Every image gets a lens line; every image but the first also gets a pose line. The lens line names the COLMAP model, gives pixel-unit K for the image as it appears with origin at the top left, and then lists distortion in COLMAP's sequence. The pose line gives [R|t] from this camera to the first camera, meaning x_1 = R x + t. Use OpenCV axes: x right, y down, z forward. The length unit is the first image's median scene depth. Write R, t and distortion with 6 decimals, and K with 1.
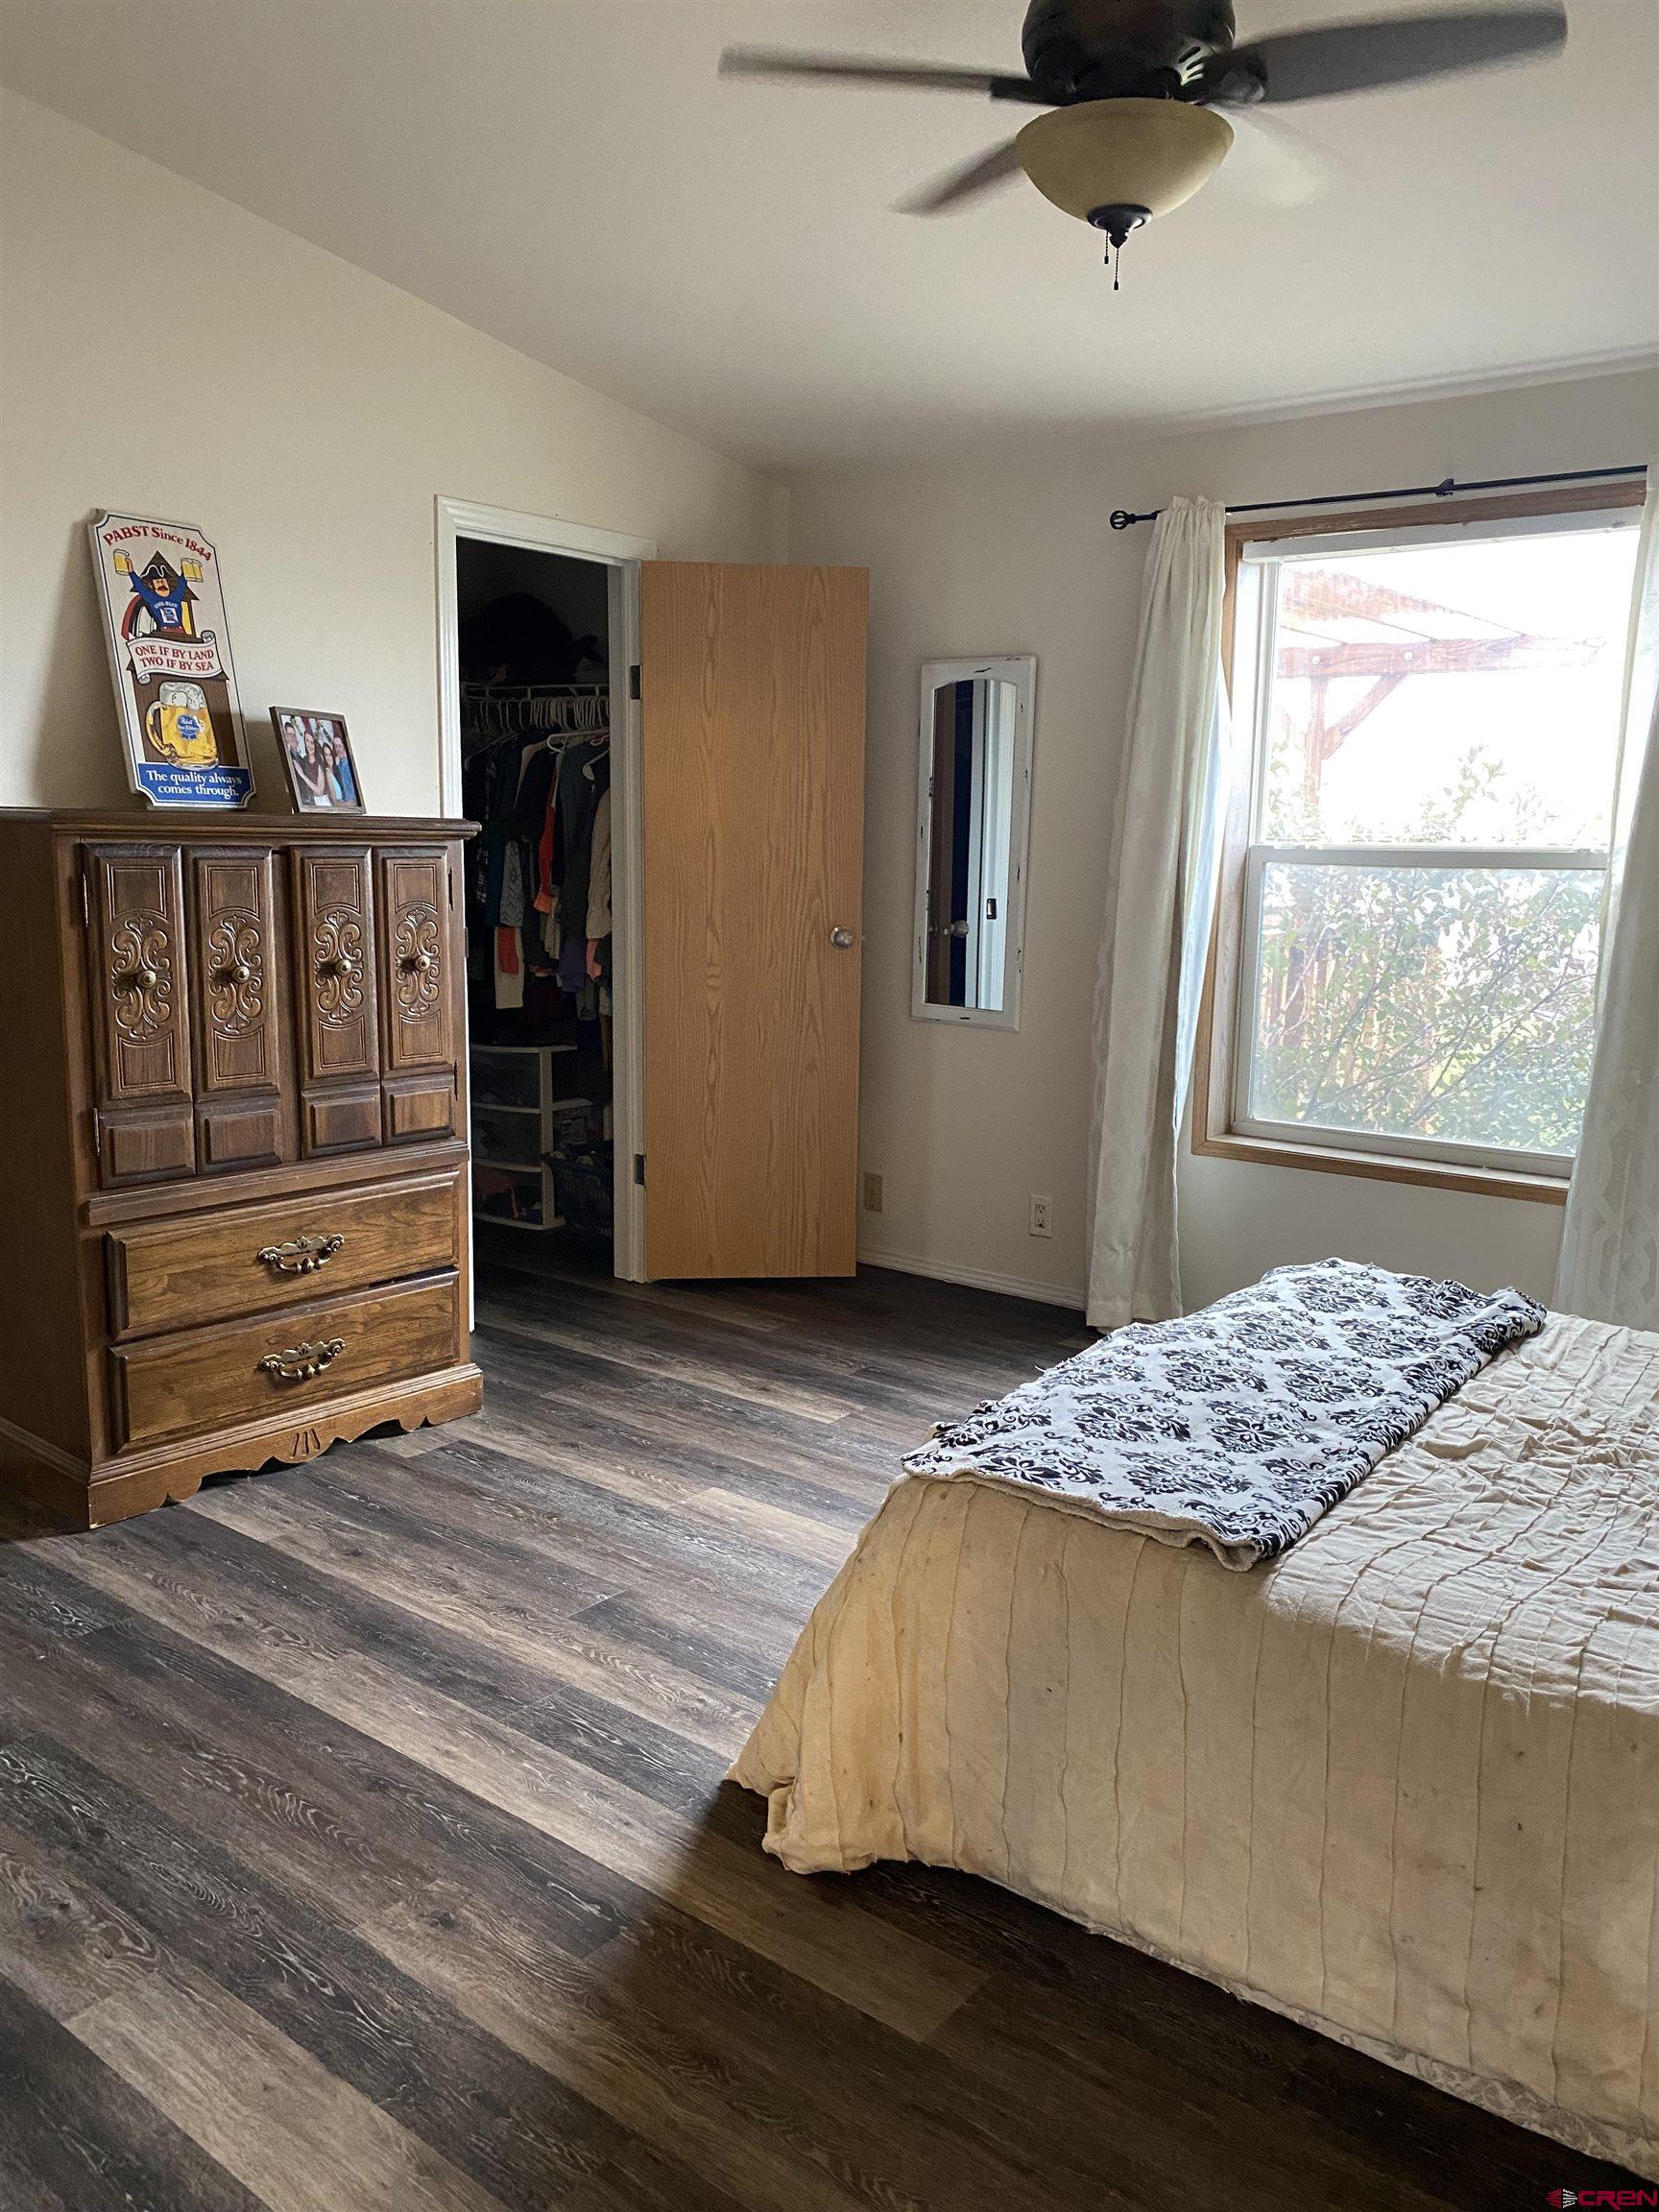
lens RADIAL K [[1672.0, 0, 829.5], [0, 1672.0, 1106.0], [0, 0, 1]] dist [0.010773, 0.000408]
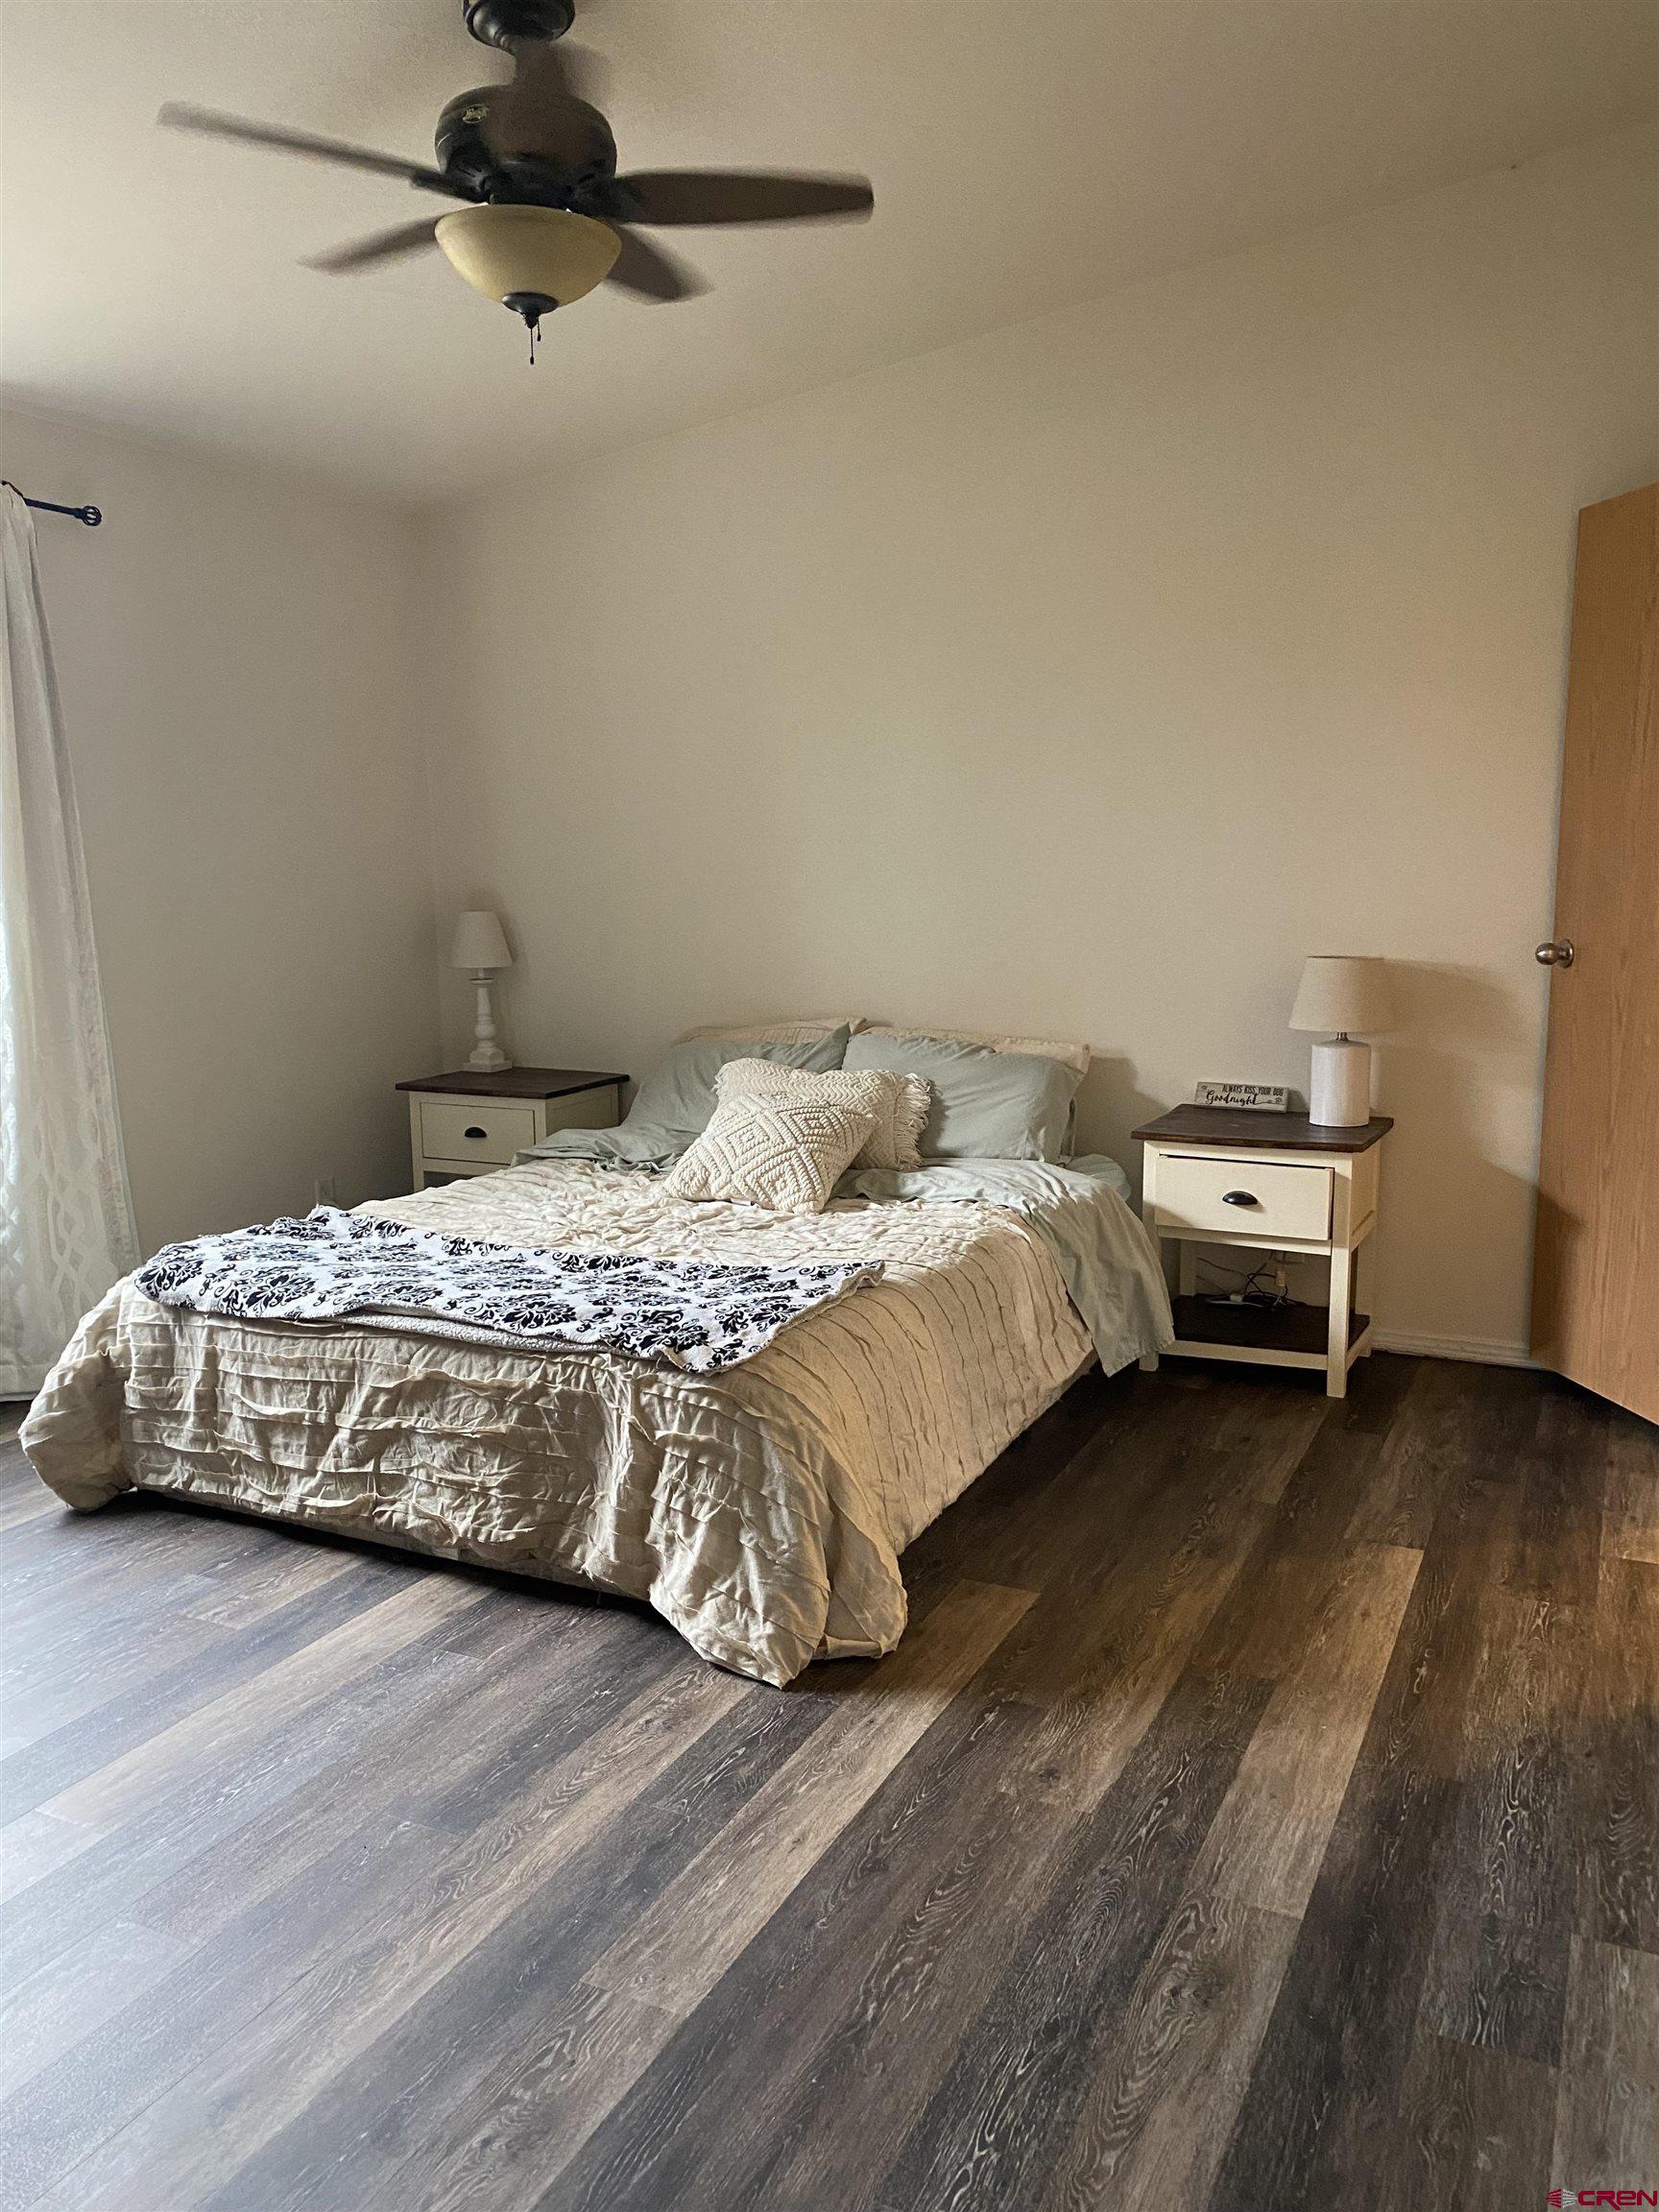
lens RADIAL K [[1690.3, 0, 829.5], [0, 1690.3, 1106.0], [0, 0, 1]] dist [0.149968, -0.219170]
pose [[-0.215018, -0.163190, 0.962879, -1.304448], [0.151356, 0.968459, 0.197935, -0.228158], [-0.964810, 0.188297, -0.183536, 1.311639]]
